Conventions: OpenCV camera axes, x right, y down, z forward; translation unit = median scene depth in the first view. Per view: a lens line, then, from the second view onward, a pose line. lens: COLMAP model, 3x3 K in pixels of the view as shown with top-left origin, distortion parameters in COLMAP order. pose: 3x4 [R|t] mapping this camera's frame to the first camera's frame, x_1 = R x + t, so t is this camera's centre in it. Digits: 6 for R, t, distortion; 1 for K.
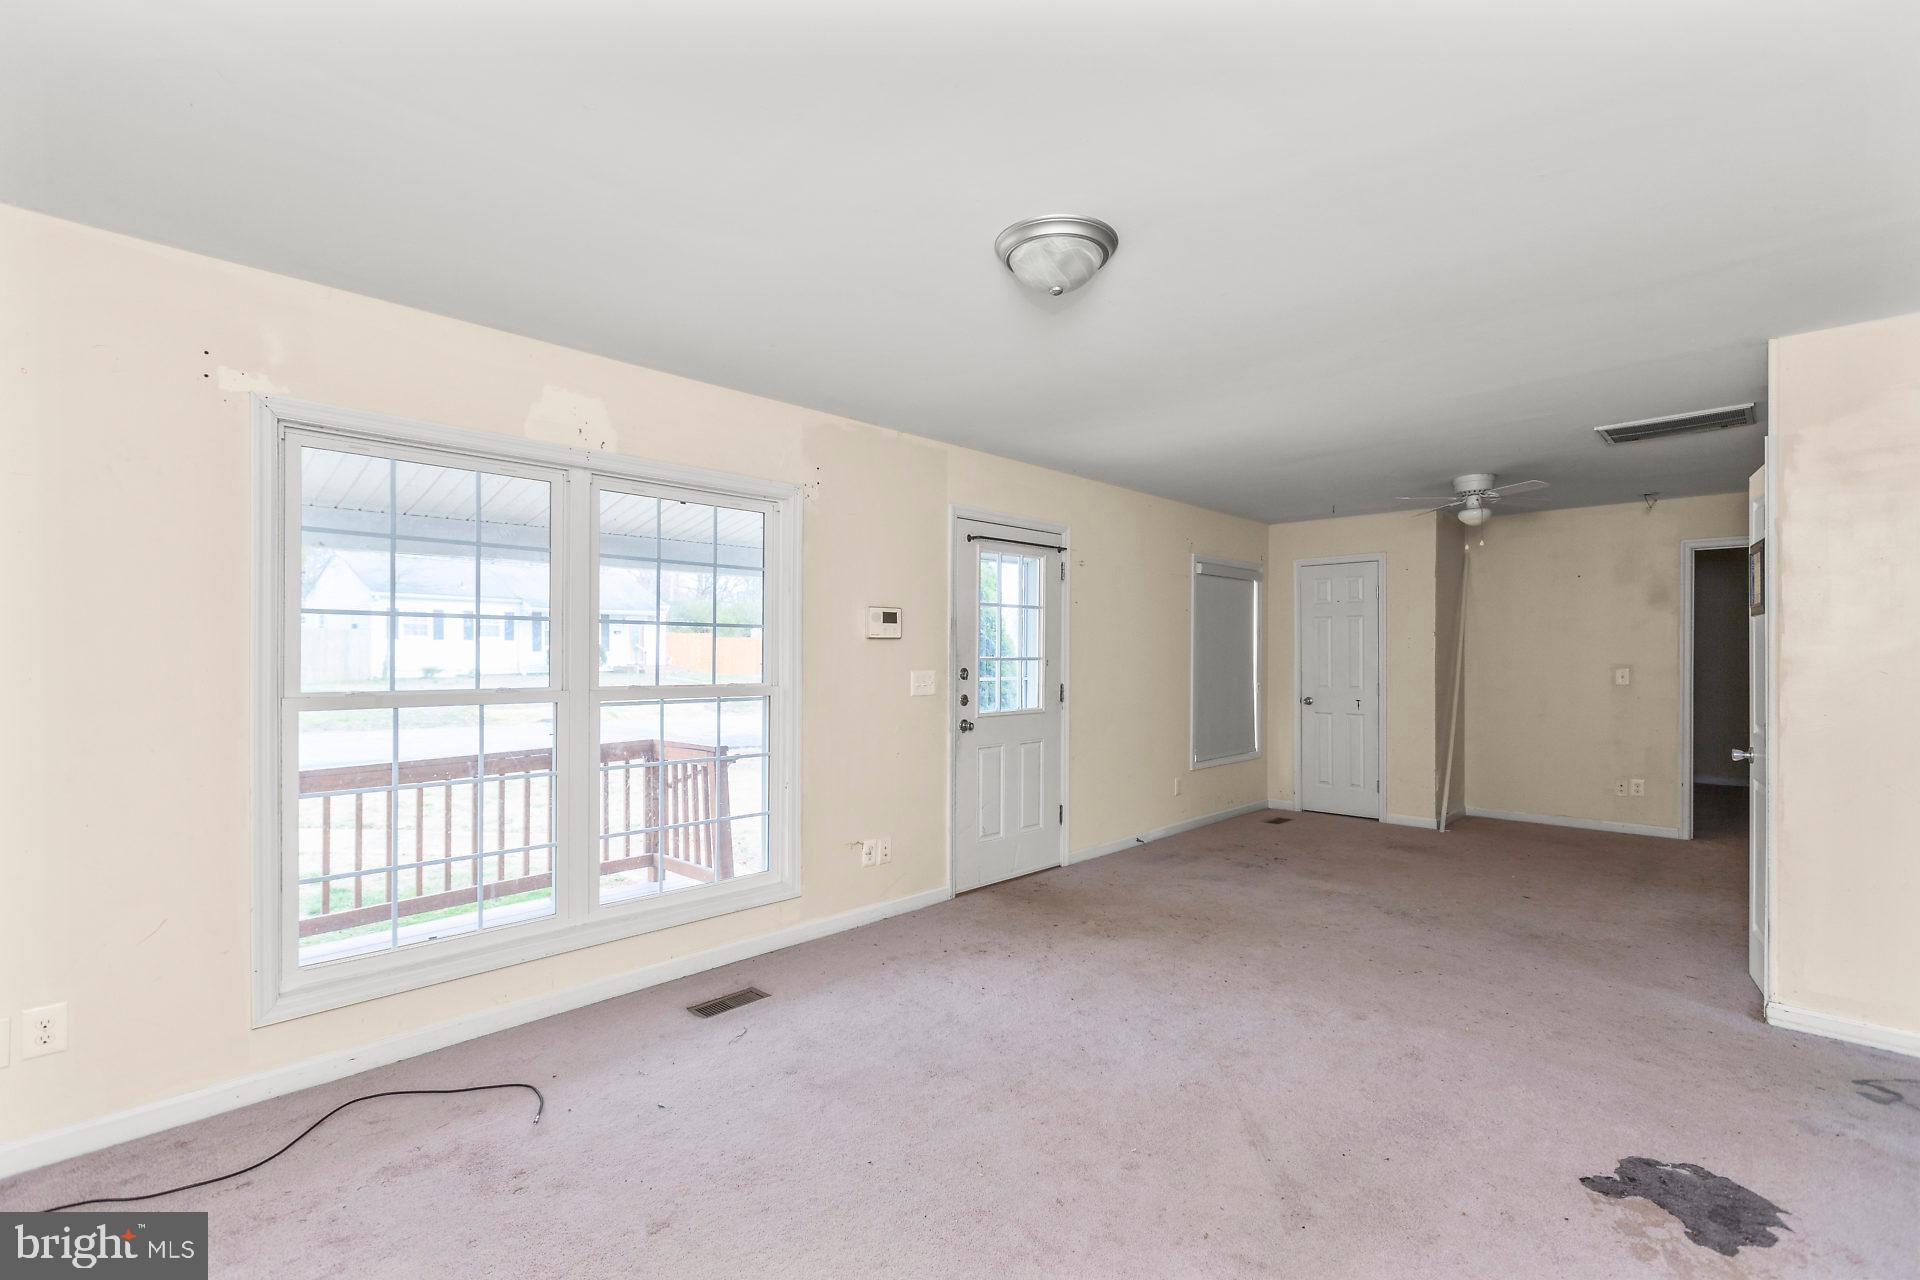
lens RADIAL K [[866.1, 0, 975.1], [0, 866.1, 650.5], [0, 0, 1]] dist [-0.004402, -0.000511]
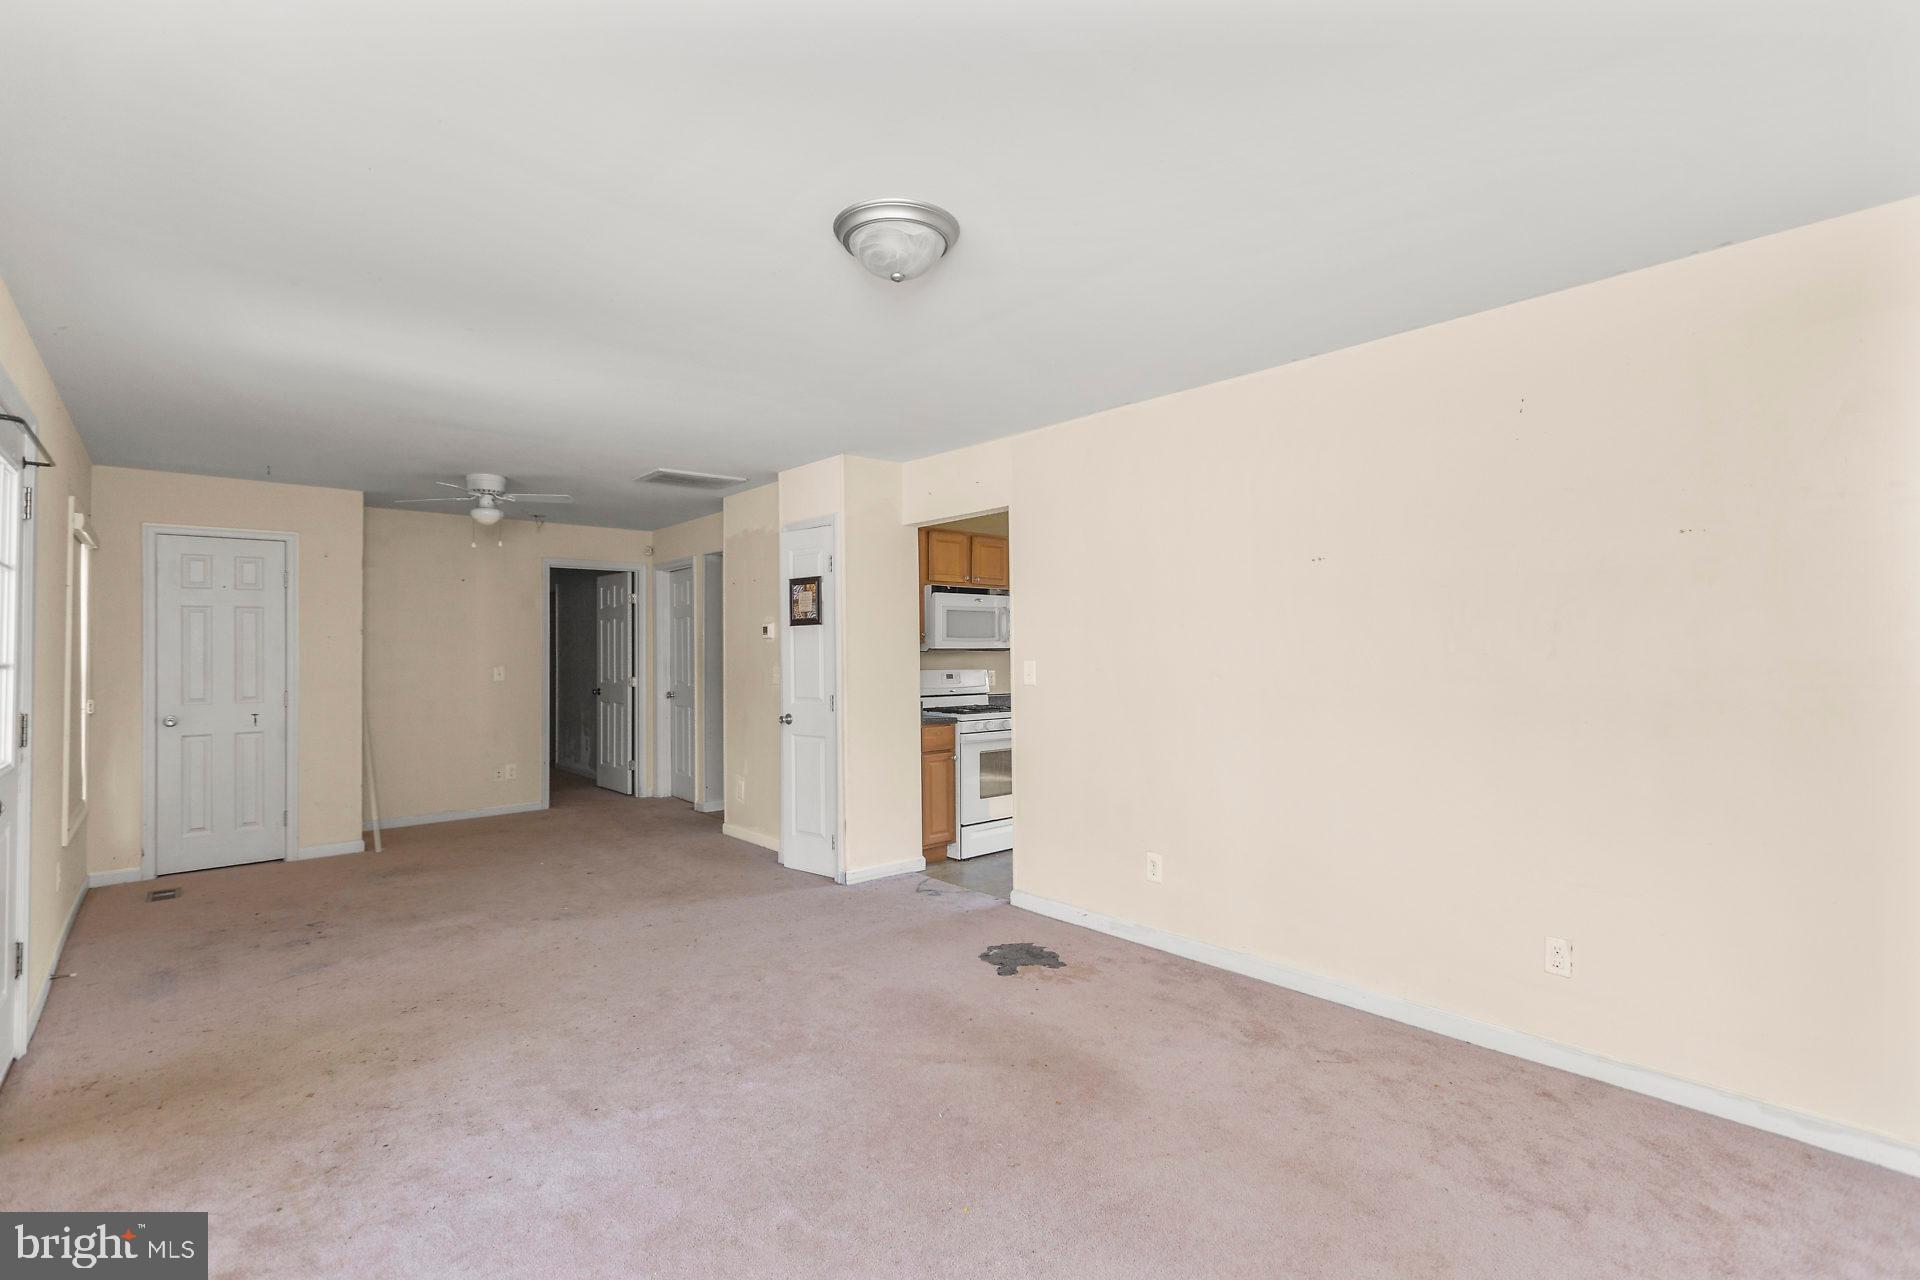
lens RADIAL K [[866.1, 0, 971.4], [0, 866.1, 642.4], [0, 0, 1]] dist [-0.004402, -0.000511]
pose [[0.091058, 0.005584, 0.995830, -0.396695], [0.005025, 0.999969, -0.006066, -0.000587], [-0.995833, 0.005556, 0.091027, 0.387119]]
